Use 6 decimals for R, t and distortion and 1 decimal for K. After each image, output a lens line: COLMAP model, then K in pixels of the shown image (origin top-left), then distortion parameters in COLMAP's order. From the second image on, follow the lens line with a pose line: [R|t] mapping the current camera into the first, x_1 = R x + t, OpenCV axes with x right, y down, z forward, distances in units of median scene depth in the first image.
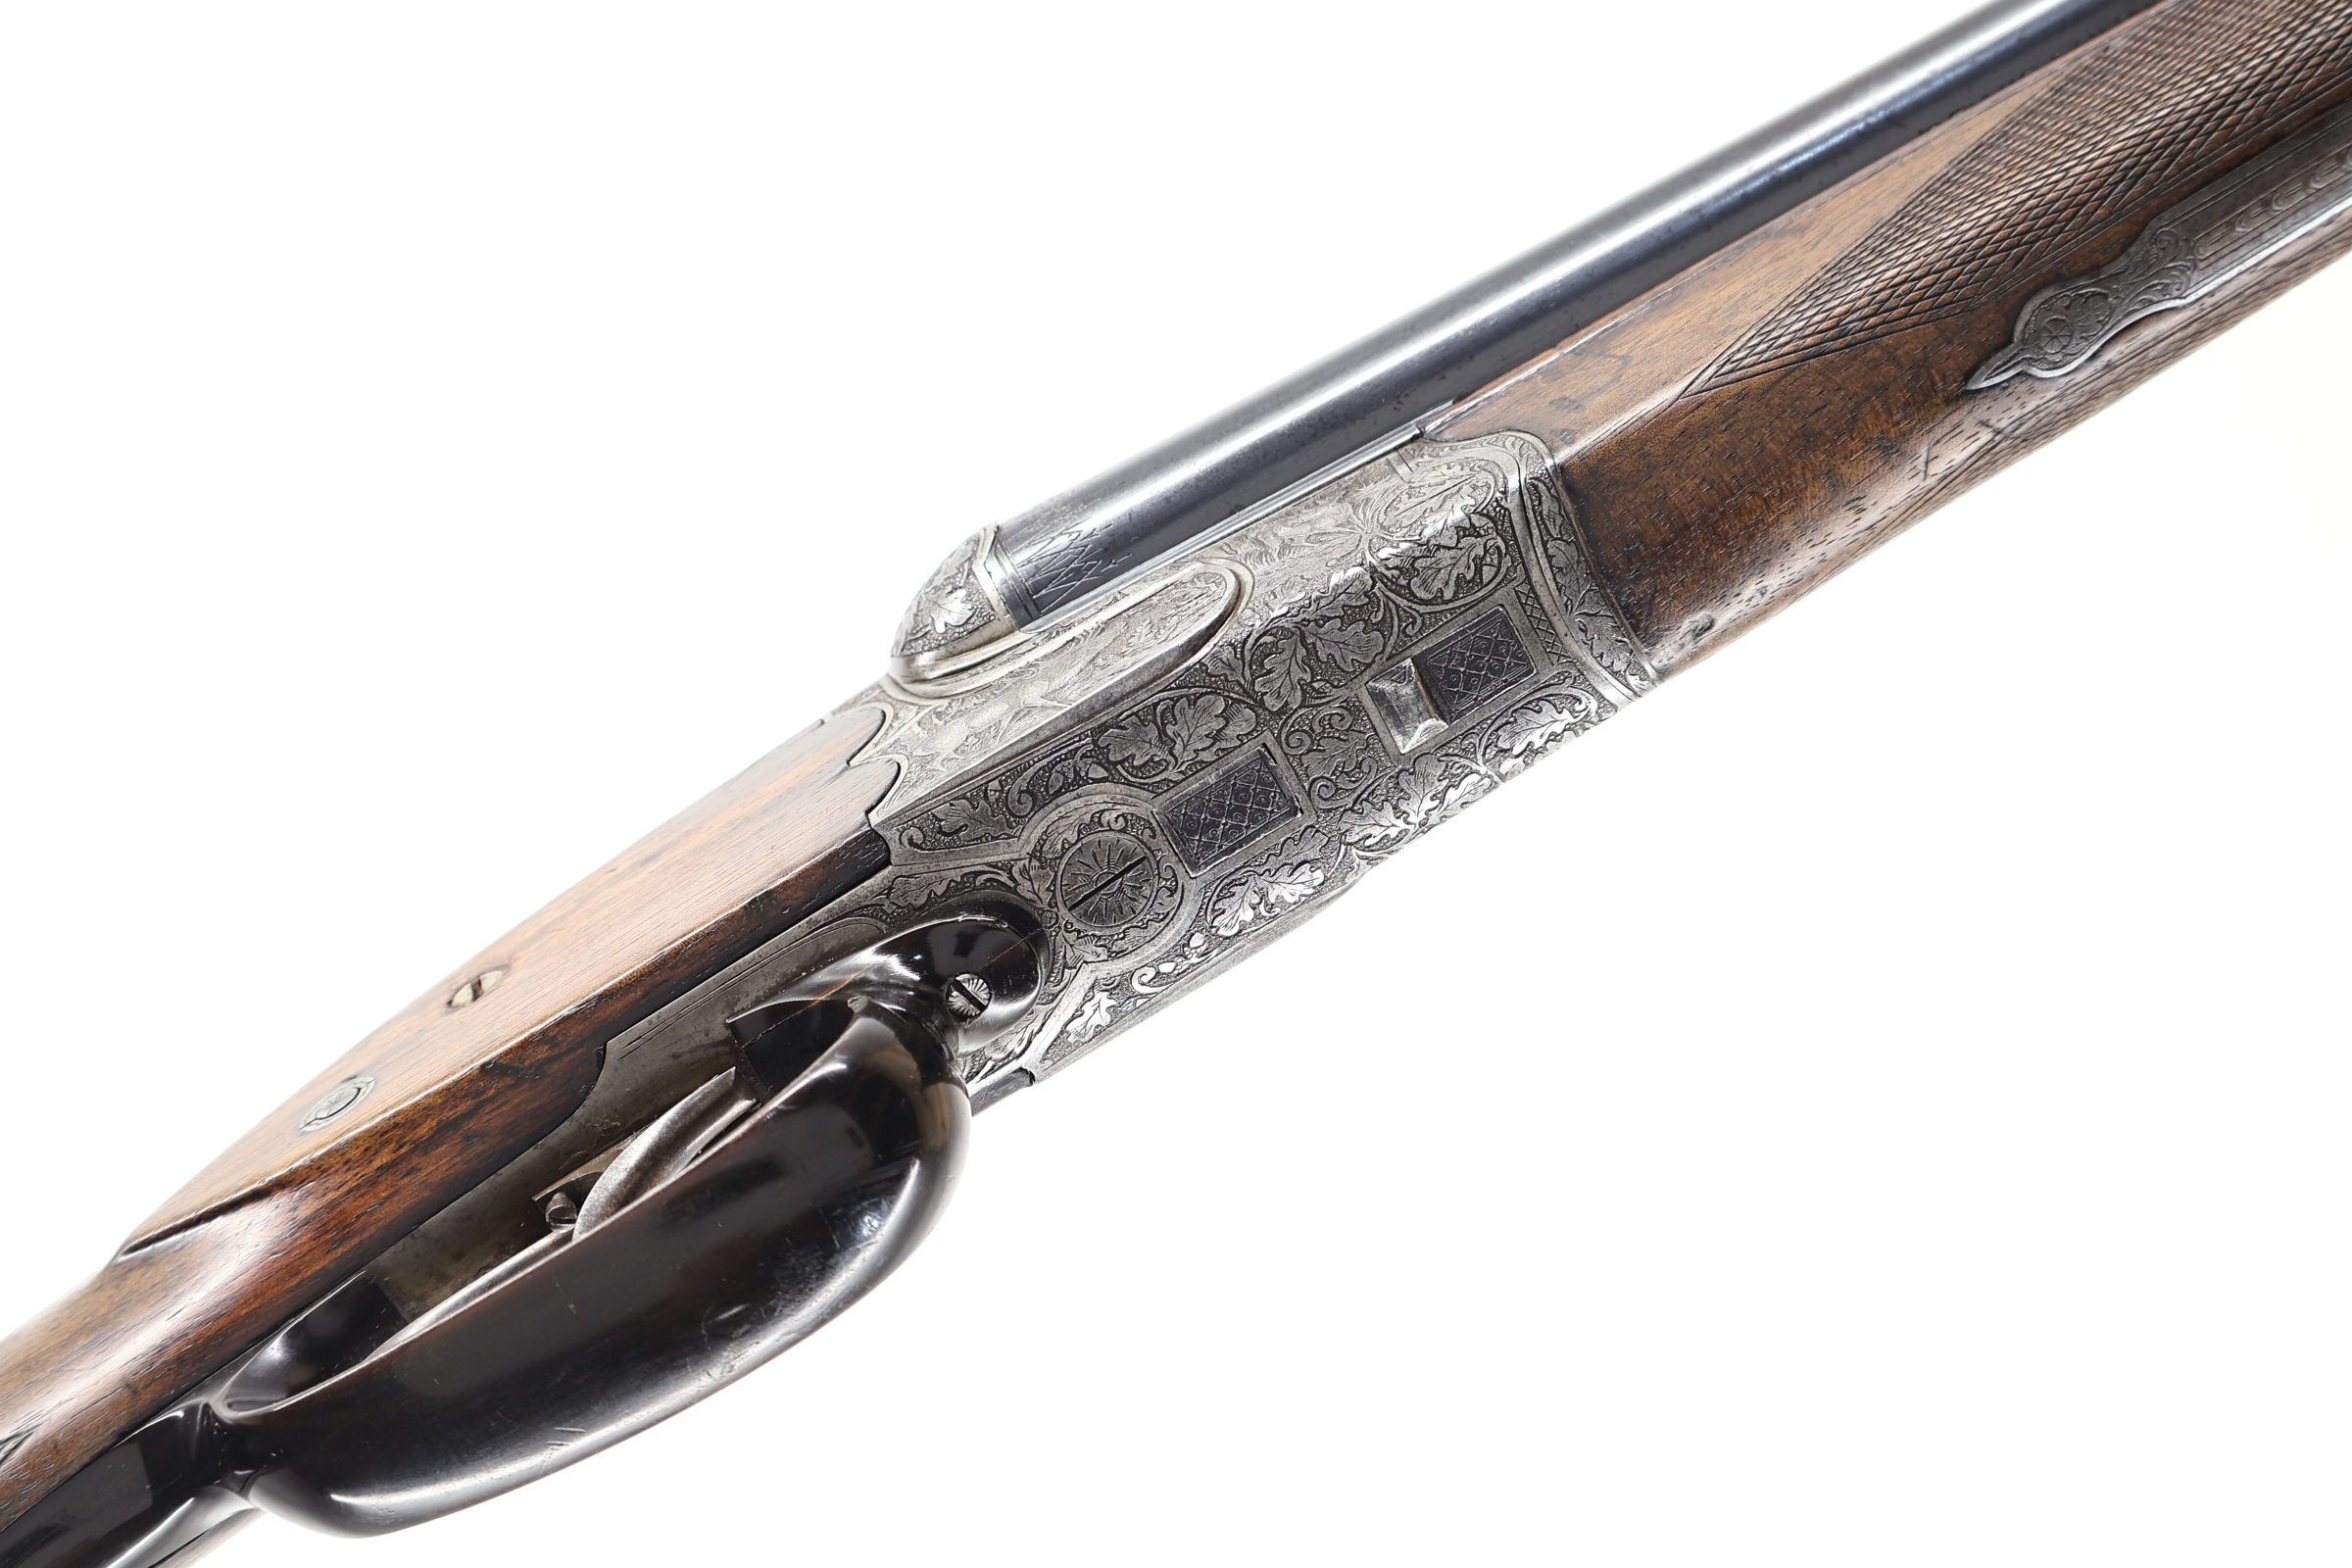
lens RADIAL K [[3339.2, 0, 1176.0], [0, 3339.2, 784.0], [0, 0, 1]] dist [0.004102, 0.055412]
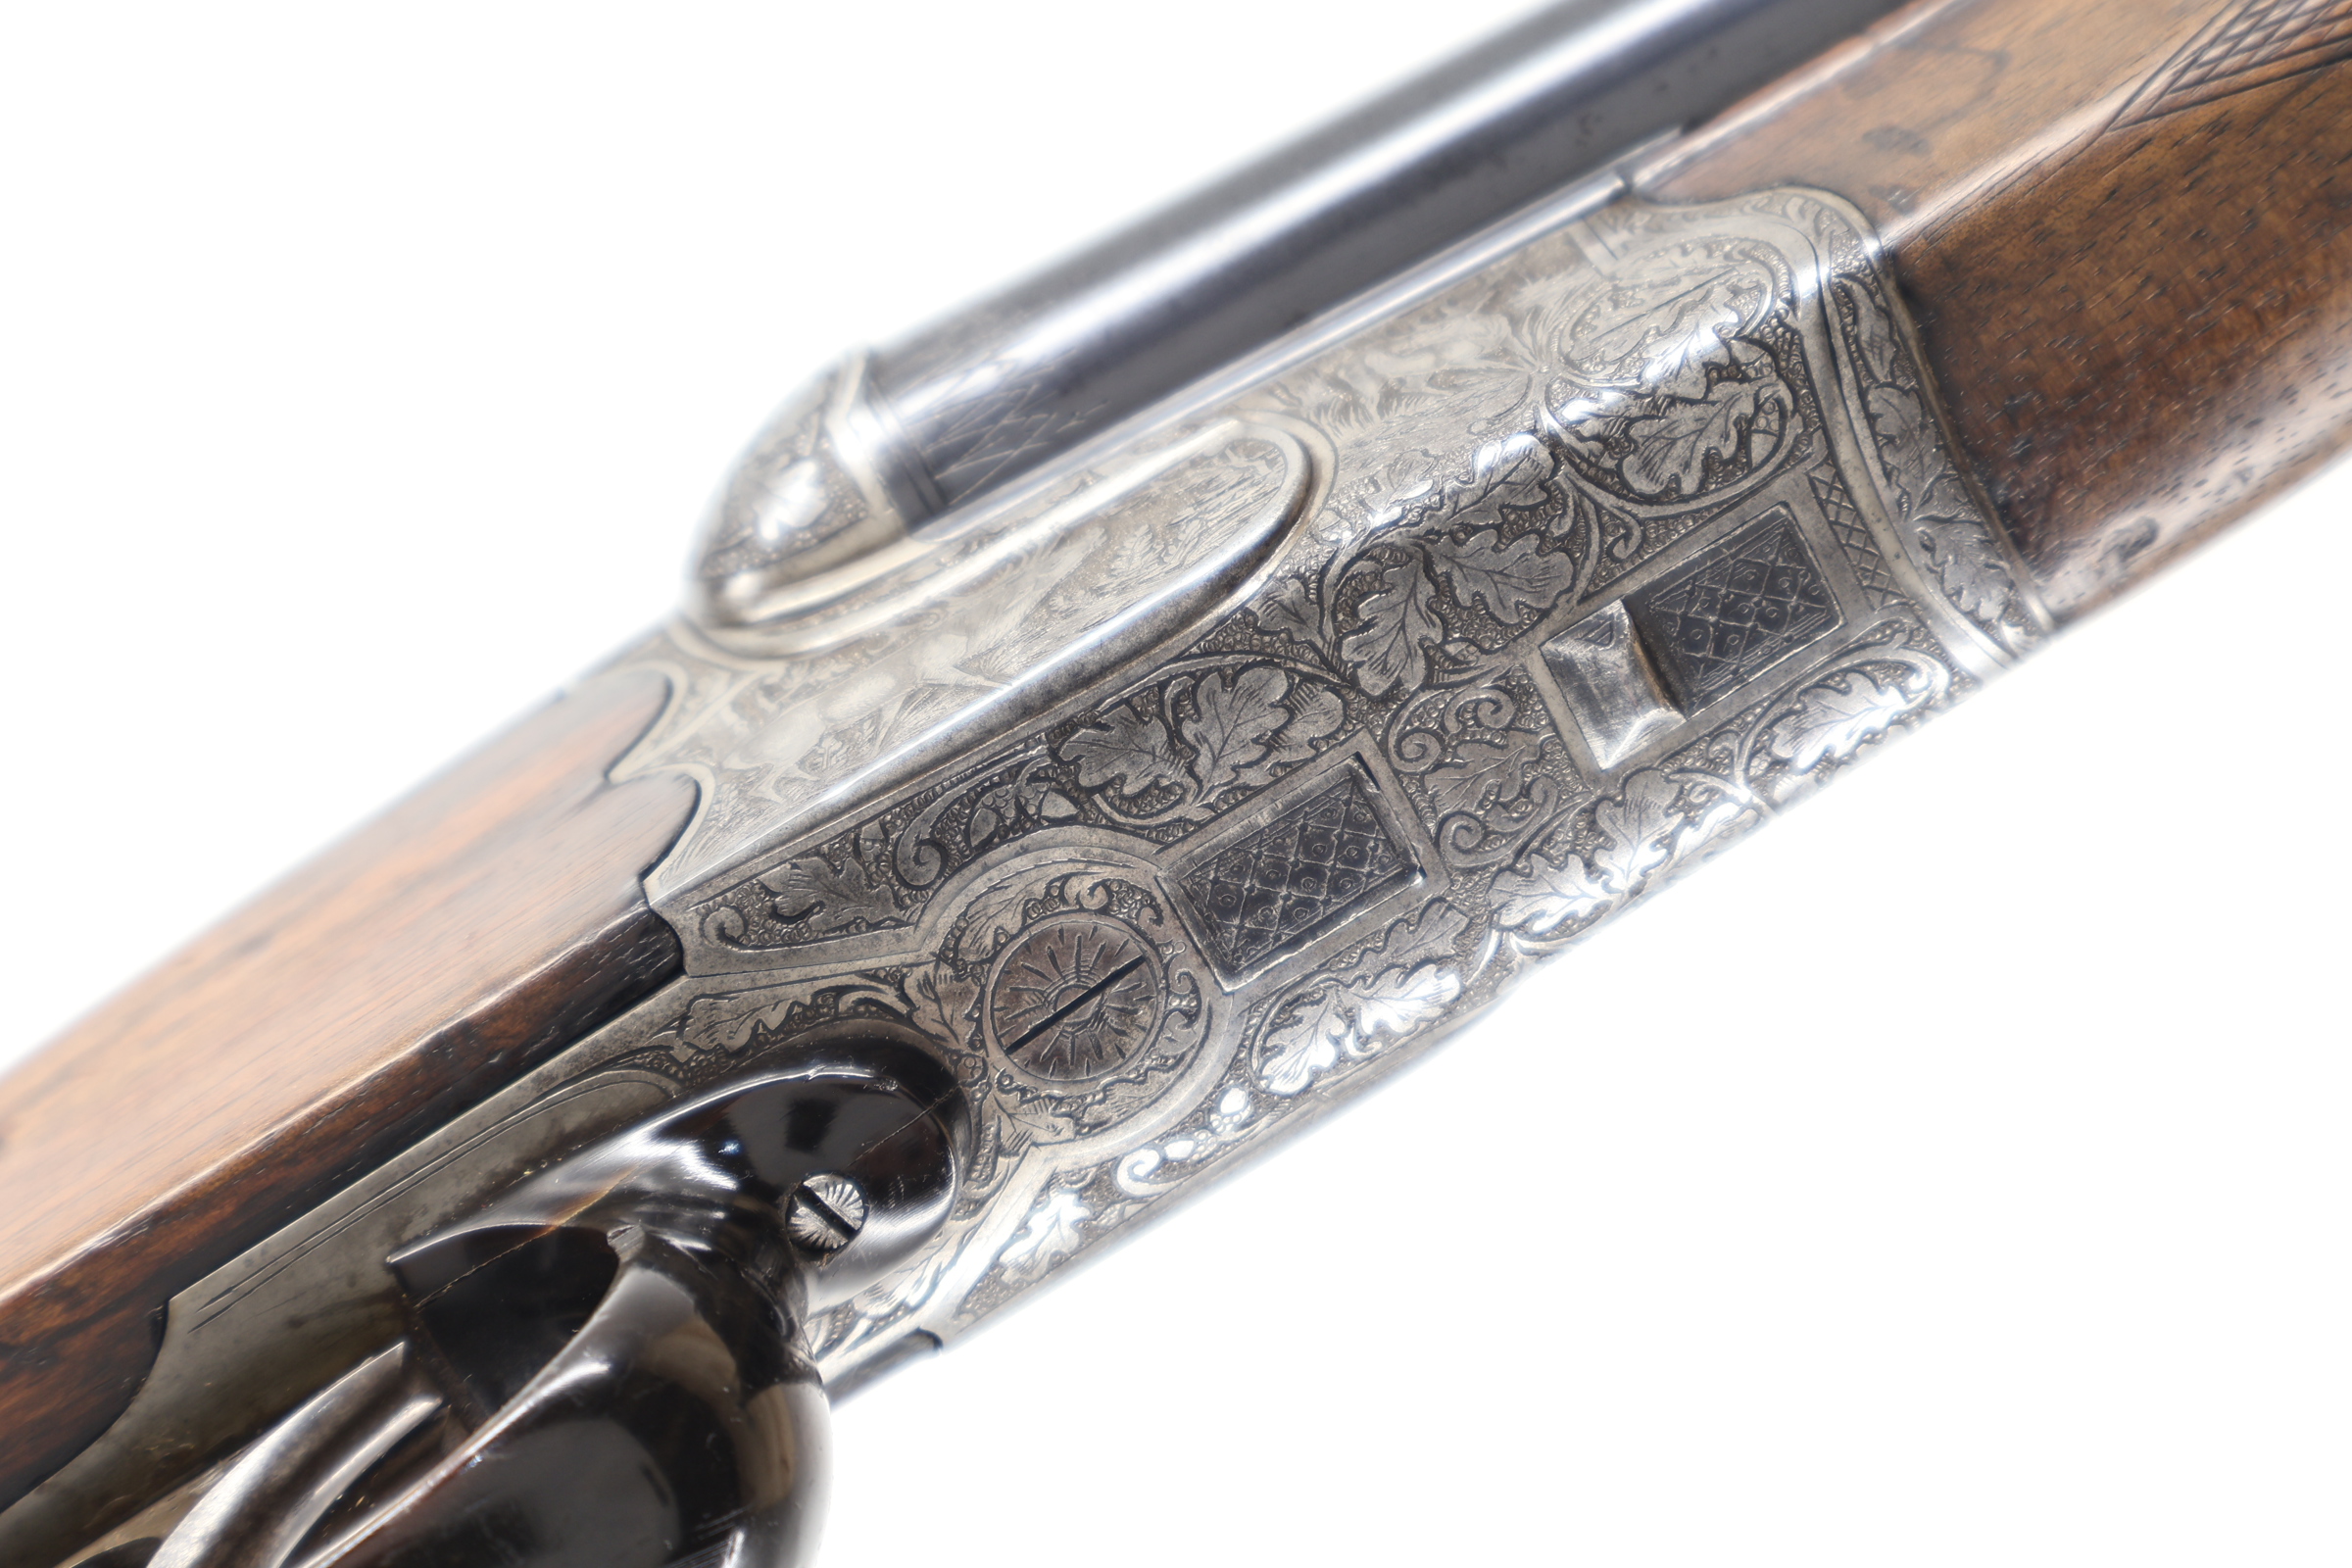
lens RADIAL K [[4850.4, 0, 1176.0], [0, 4850.4, 784.0], [0, 0, 1]] dist [0.037071, -0.144421]
pose [[0.999838, 0.000133, 0.017974, -0.018245], [-0.000695, 0.999511, 0.031252, -0.032200], [-0.017962, -0.031259, 0.999350, 0.192982]]
